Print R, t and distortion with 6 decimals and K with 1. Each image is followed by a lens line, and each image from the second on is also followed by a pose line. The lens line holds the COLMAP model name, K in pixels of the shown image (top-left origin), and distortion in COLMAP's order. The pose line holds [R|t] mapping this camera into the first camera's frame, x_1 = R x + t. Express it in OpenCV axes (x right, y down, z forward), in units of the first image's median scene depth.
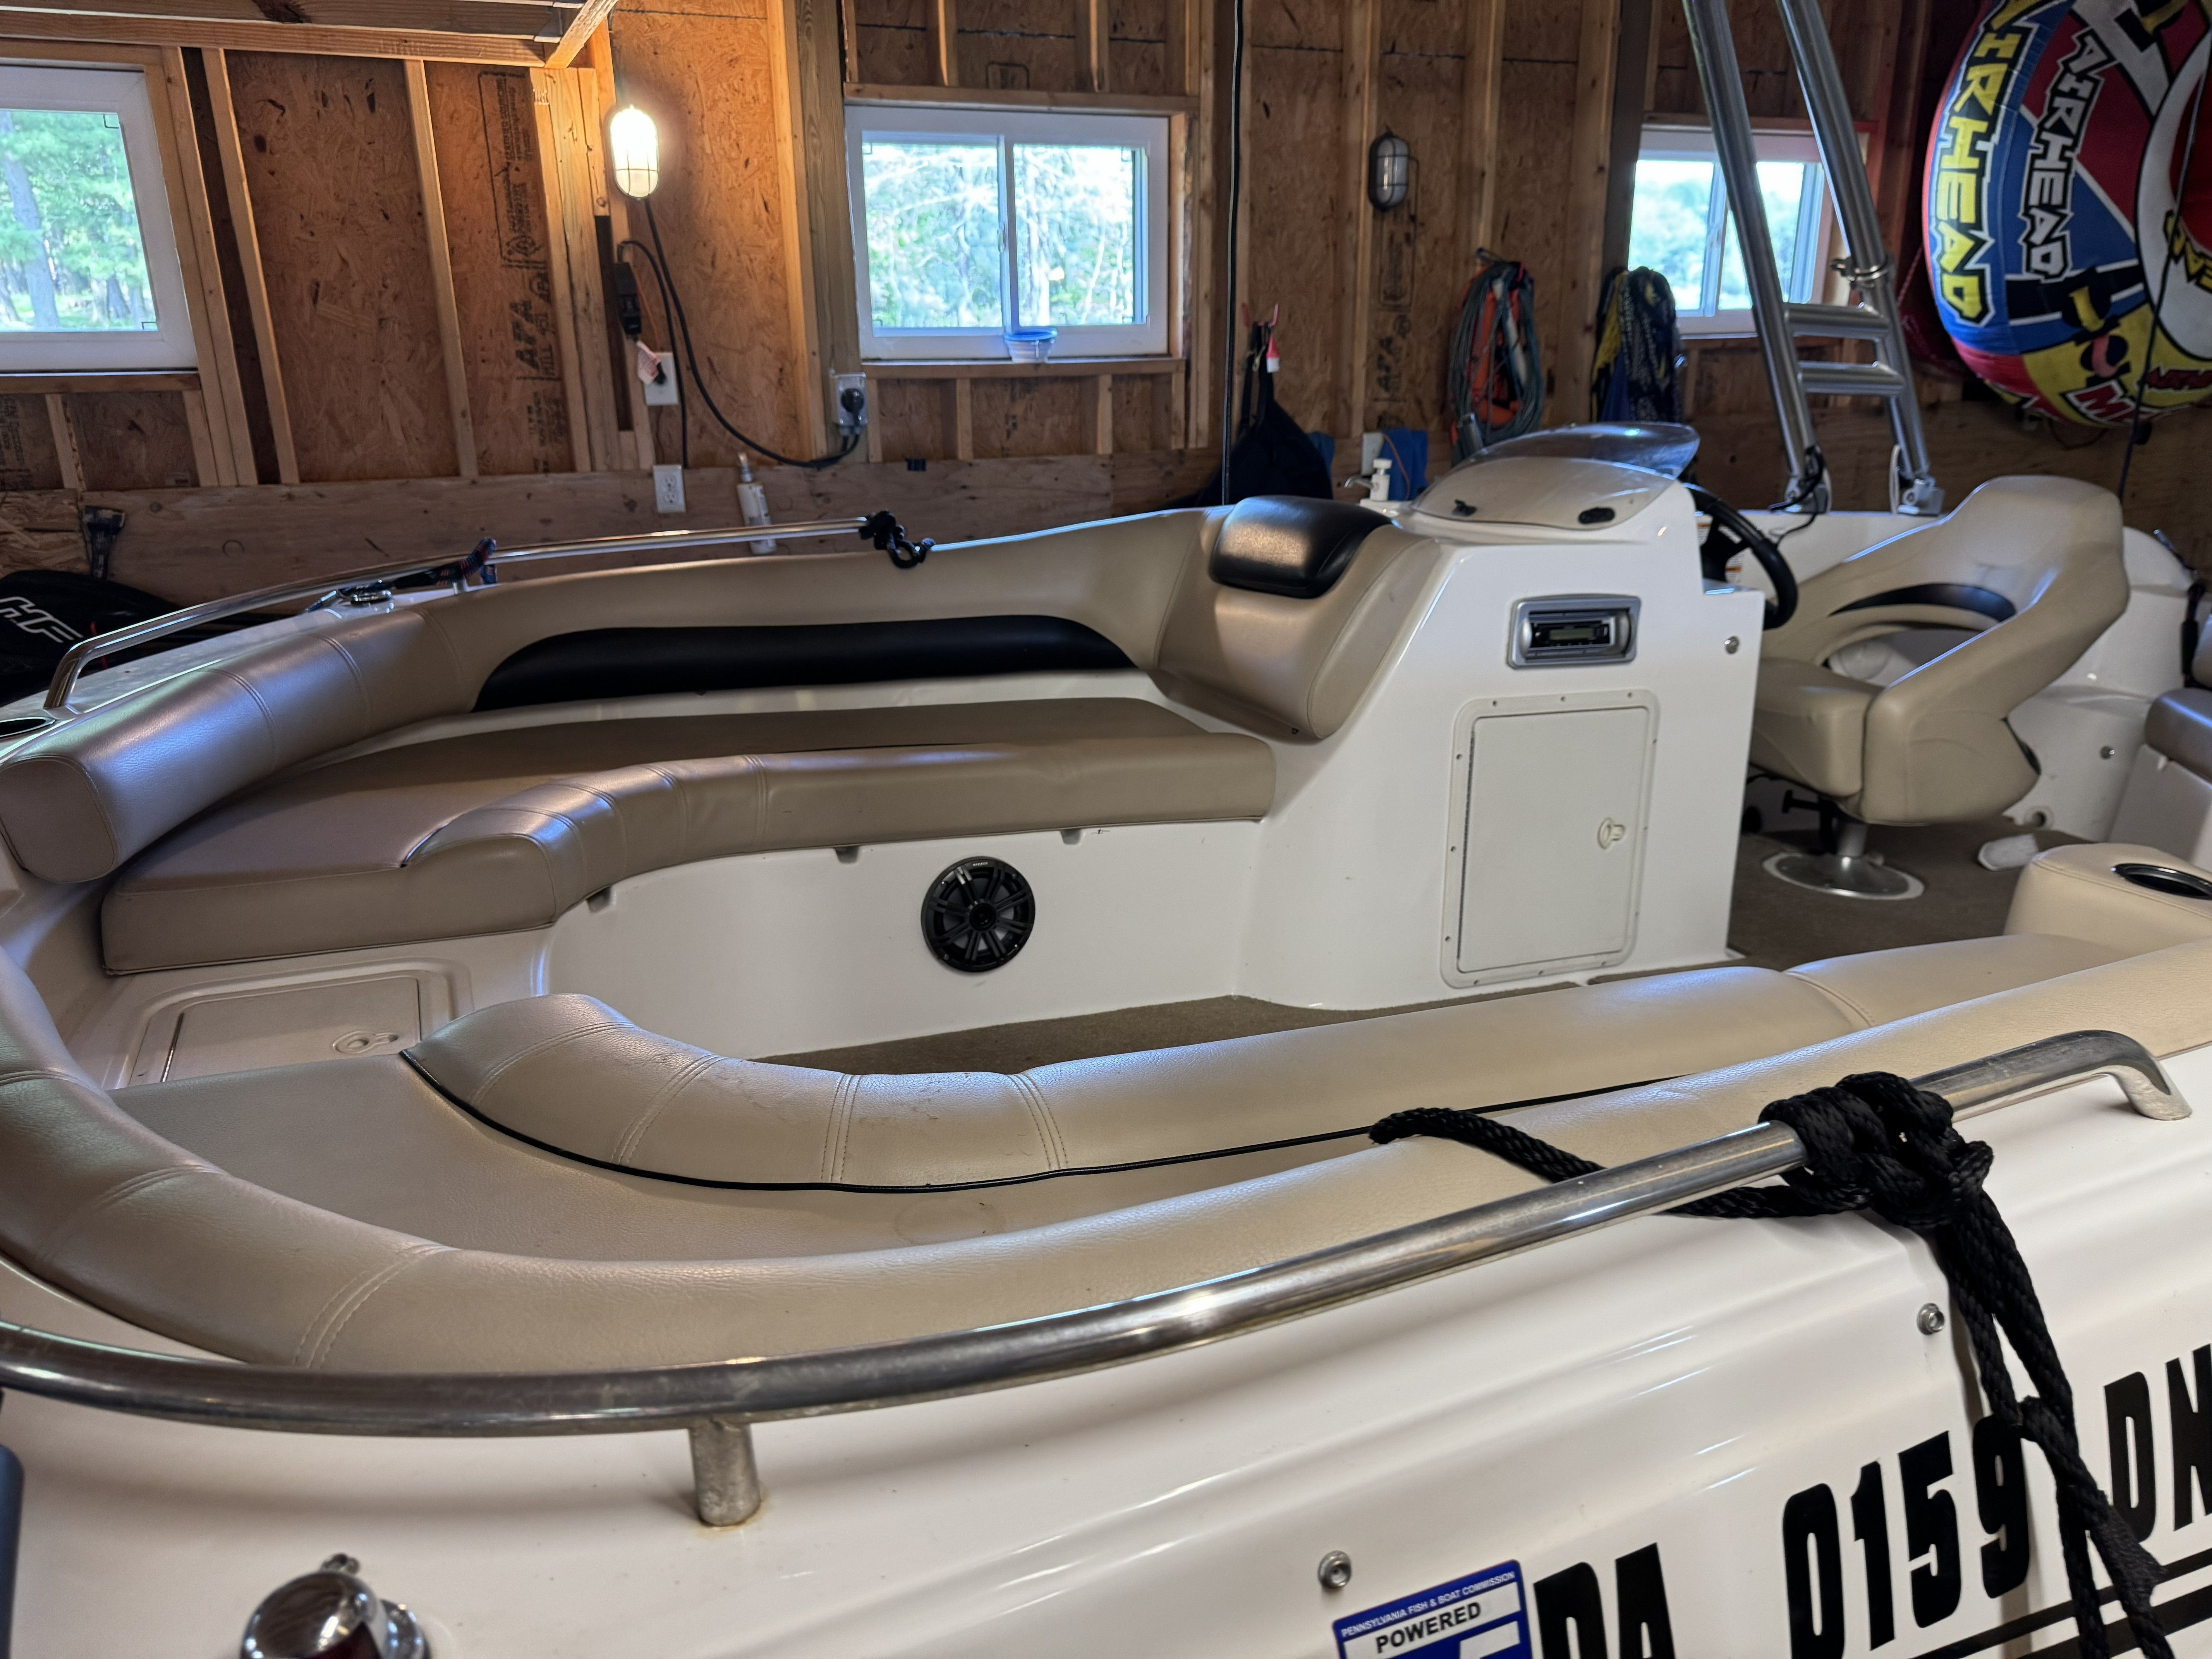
lens RADIAL K [[1586.1, 0, 1099.2], [0, 1586.1, 823.8], [0, 0, 1]] dist [0.028893, -0.034966]
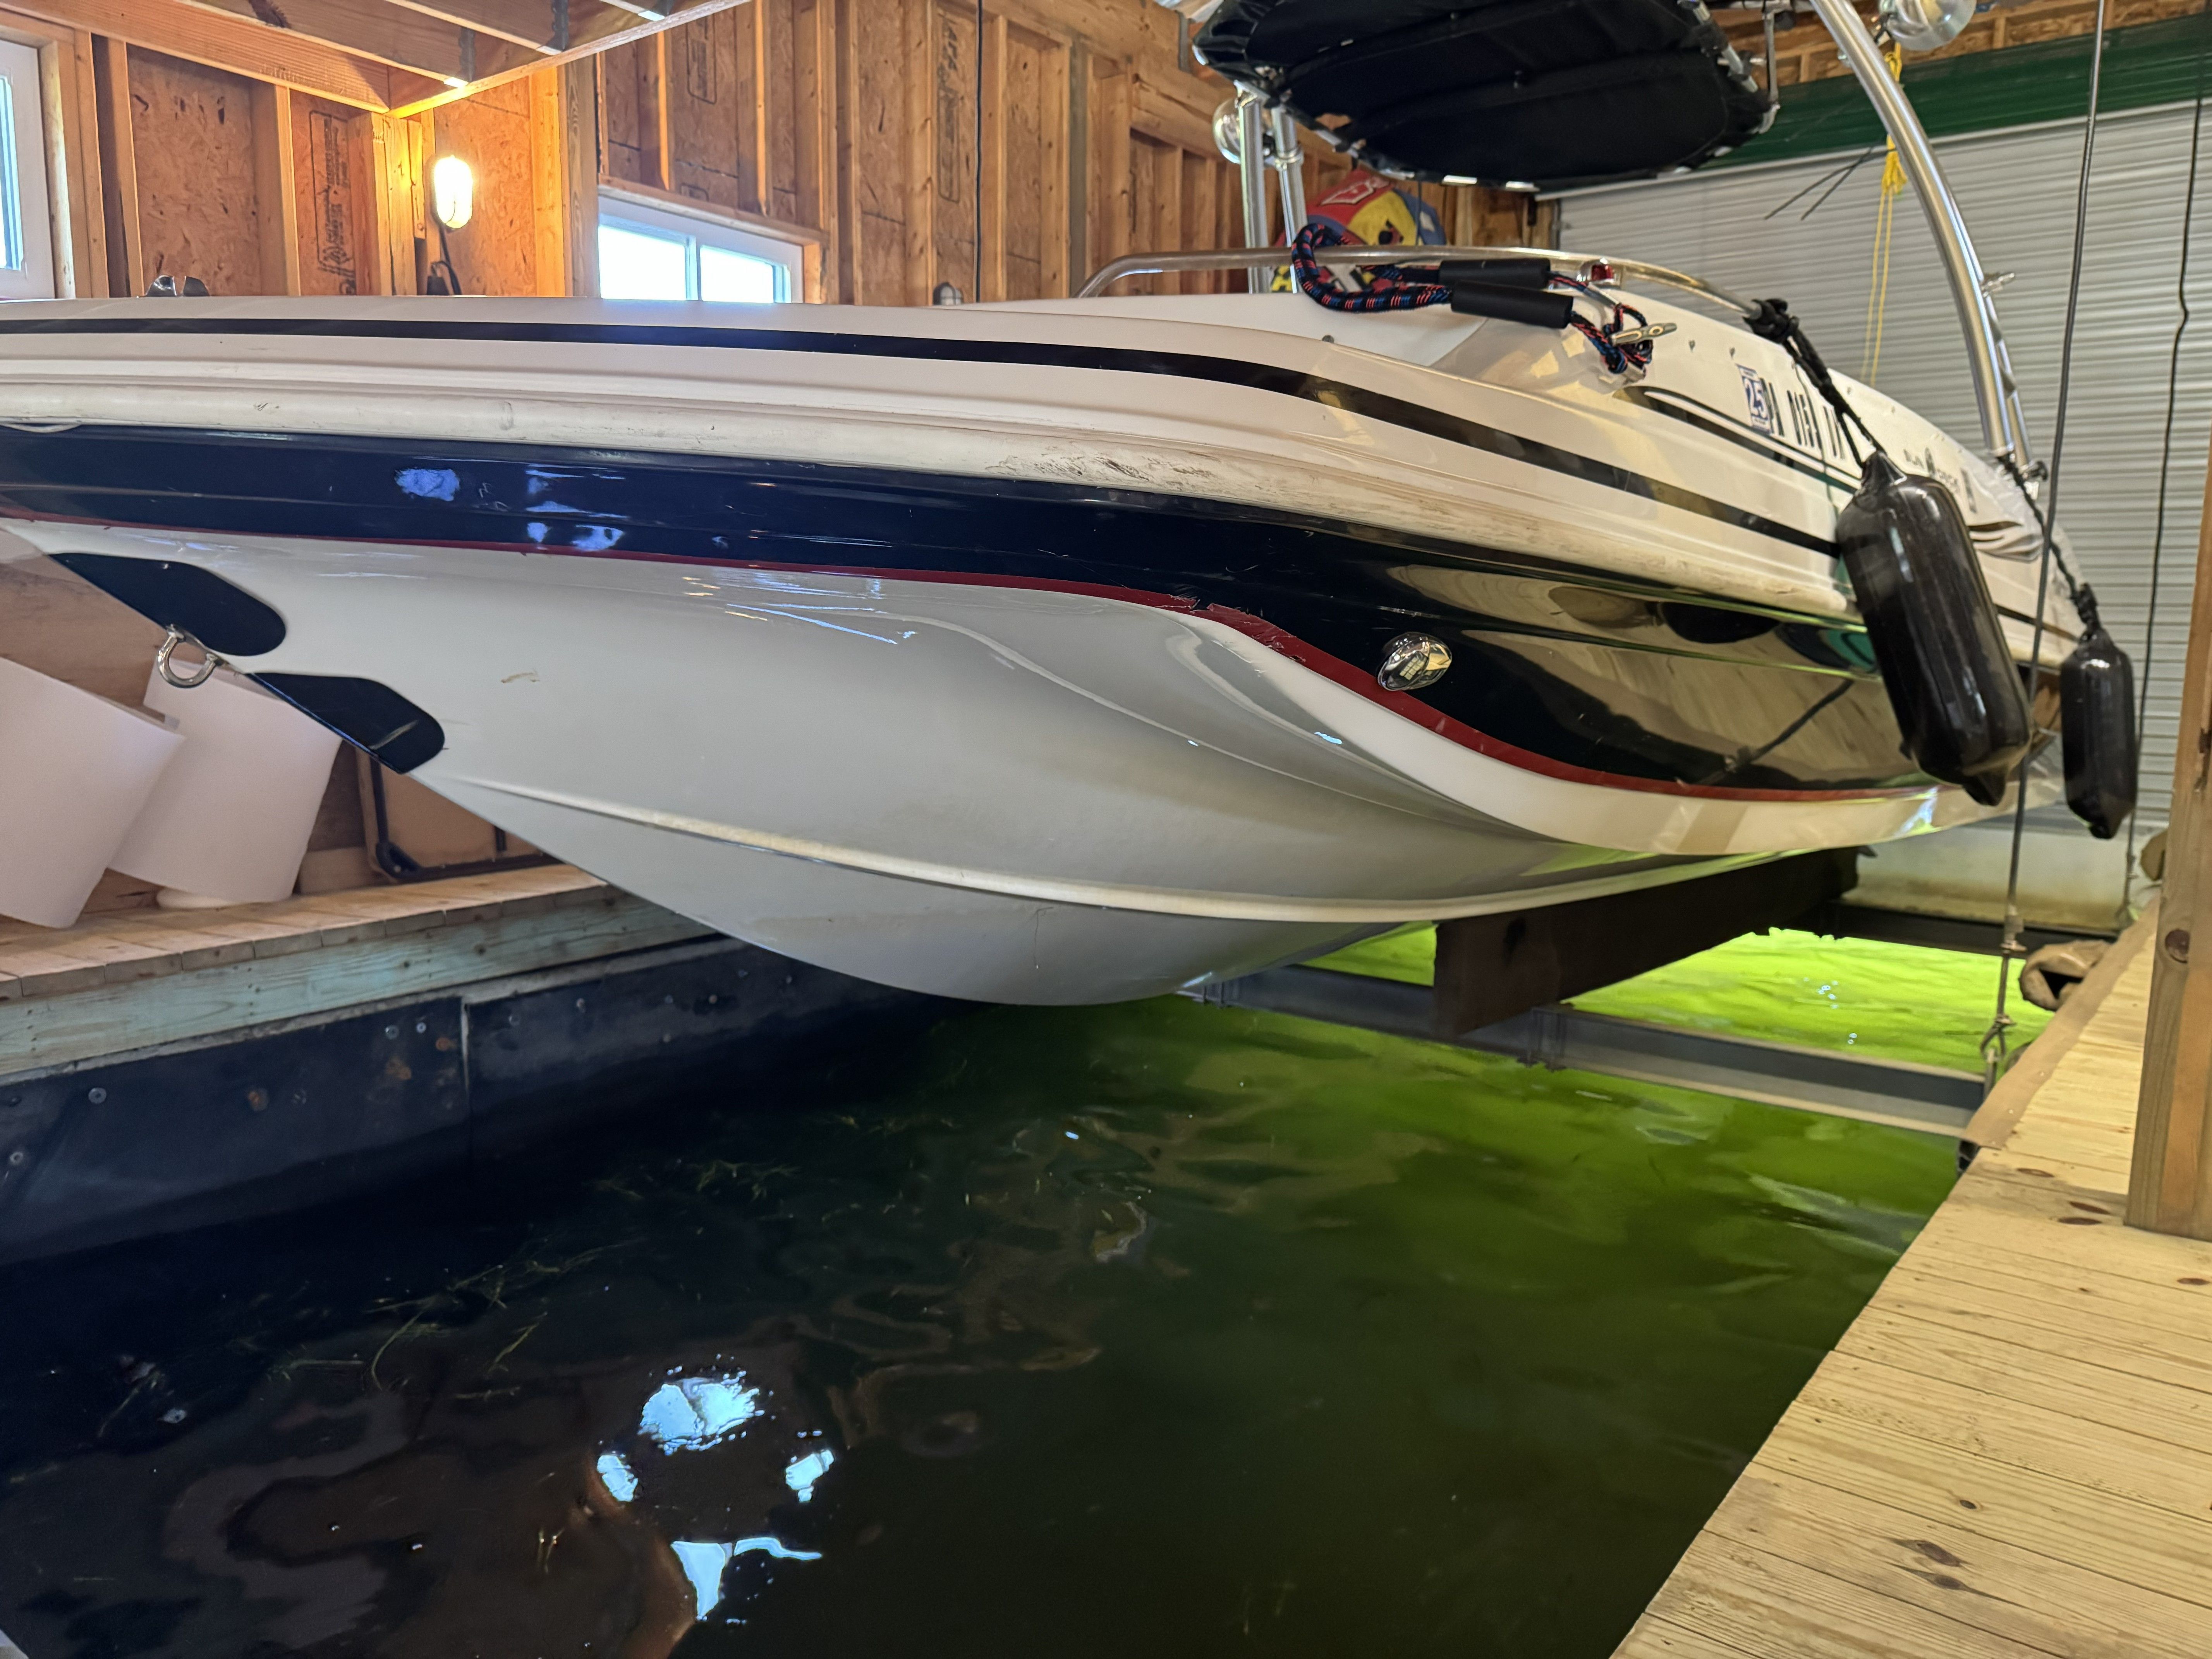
lens RADIAL K [[1586.1, 0, 1099.2], [0, 1586.1, 823.8], [0, 0, 1]] dist [0.028893, -0.034966]
pose [[0.873228, -0.037042, 0.485902, -0.410661], [0.123390, 0.981421, -0.146931, 0.261232], [-0.471431, 0.188260, 0.861575, -0.178564]]
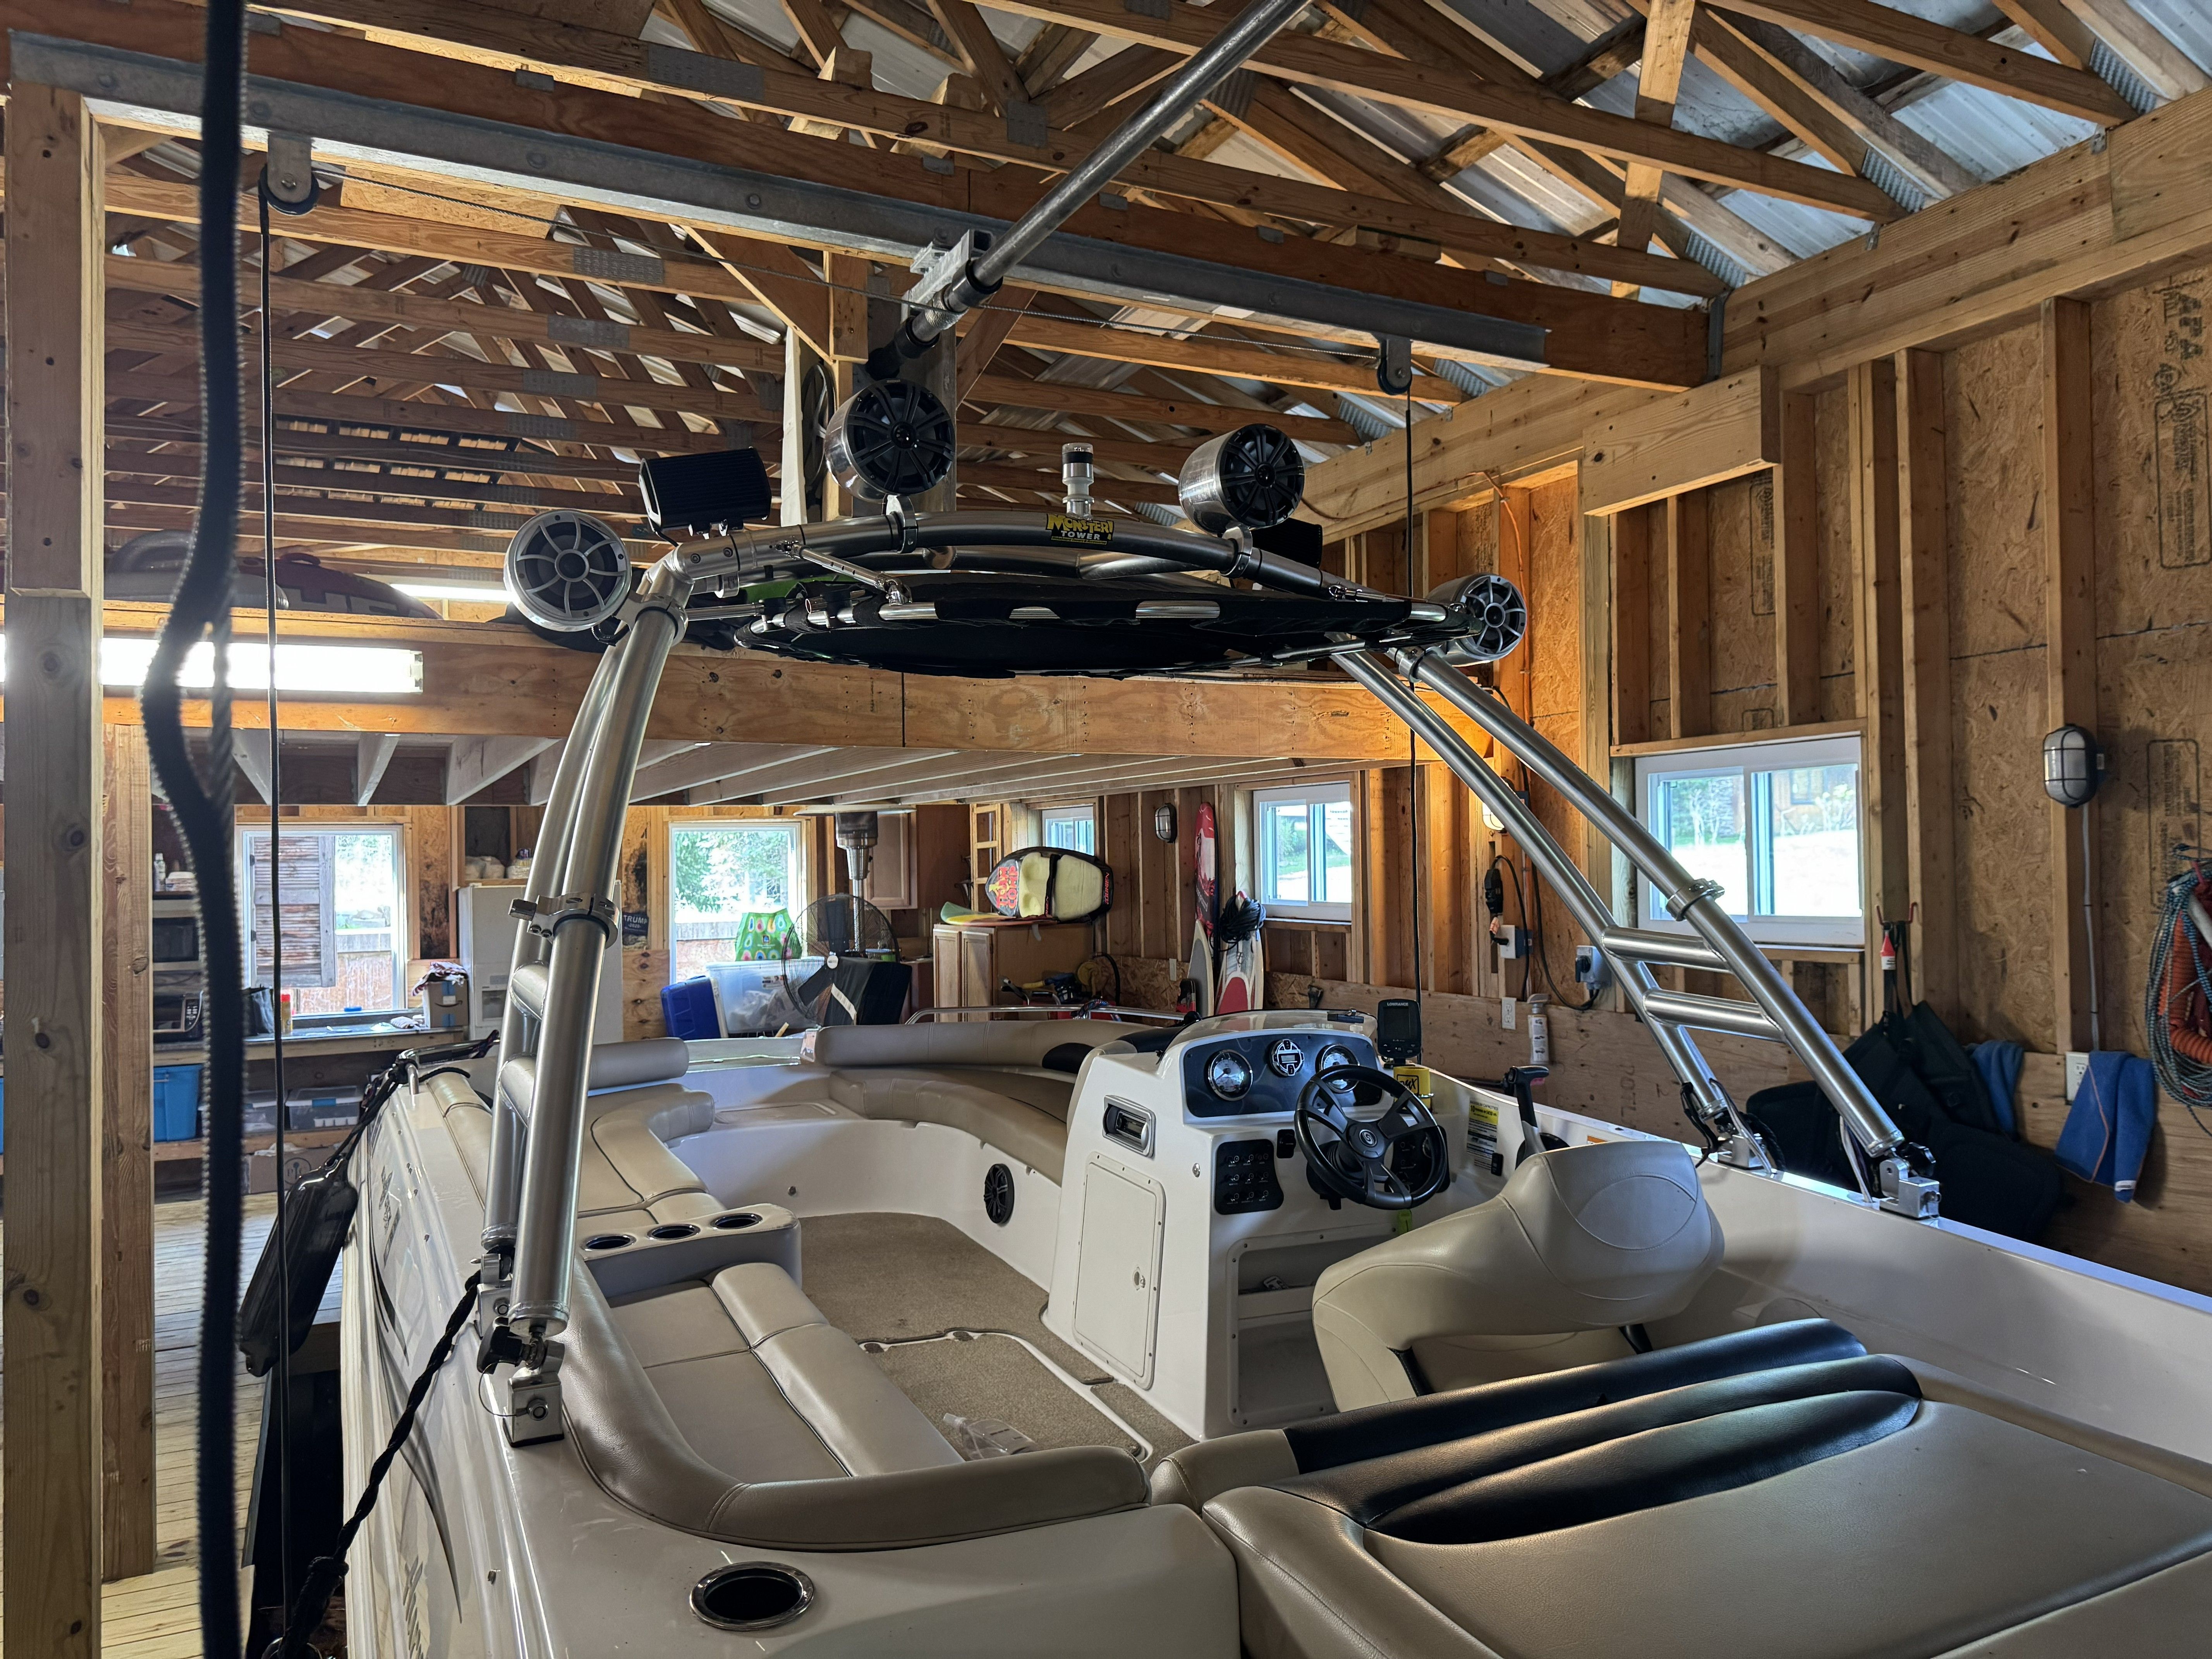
lens RADIAL K [[1540.4, 0, 1064.8], [0, 1540.4, 849.4], [0, 0, 1]] dist [0.040554, -0.079767]
pose [[0.039987, -0.001453, -0.999199, 1.067698], [-0.288615, 0.957358, -0.012942, -0.202943], [0.956610, 0.288902, 0.037862, 0.471333]]
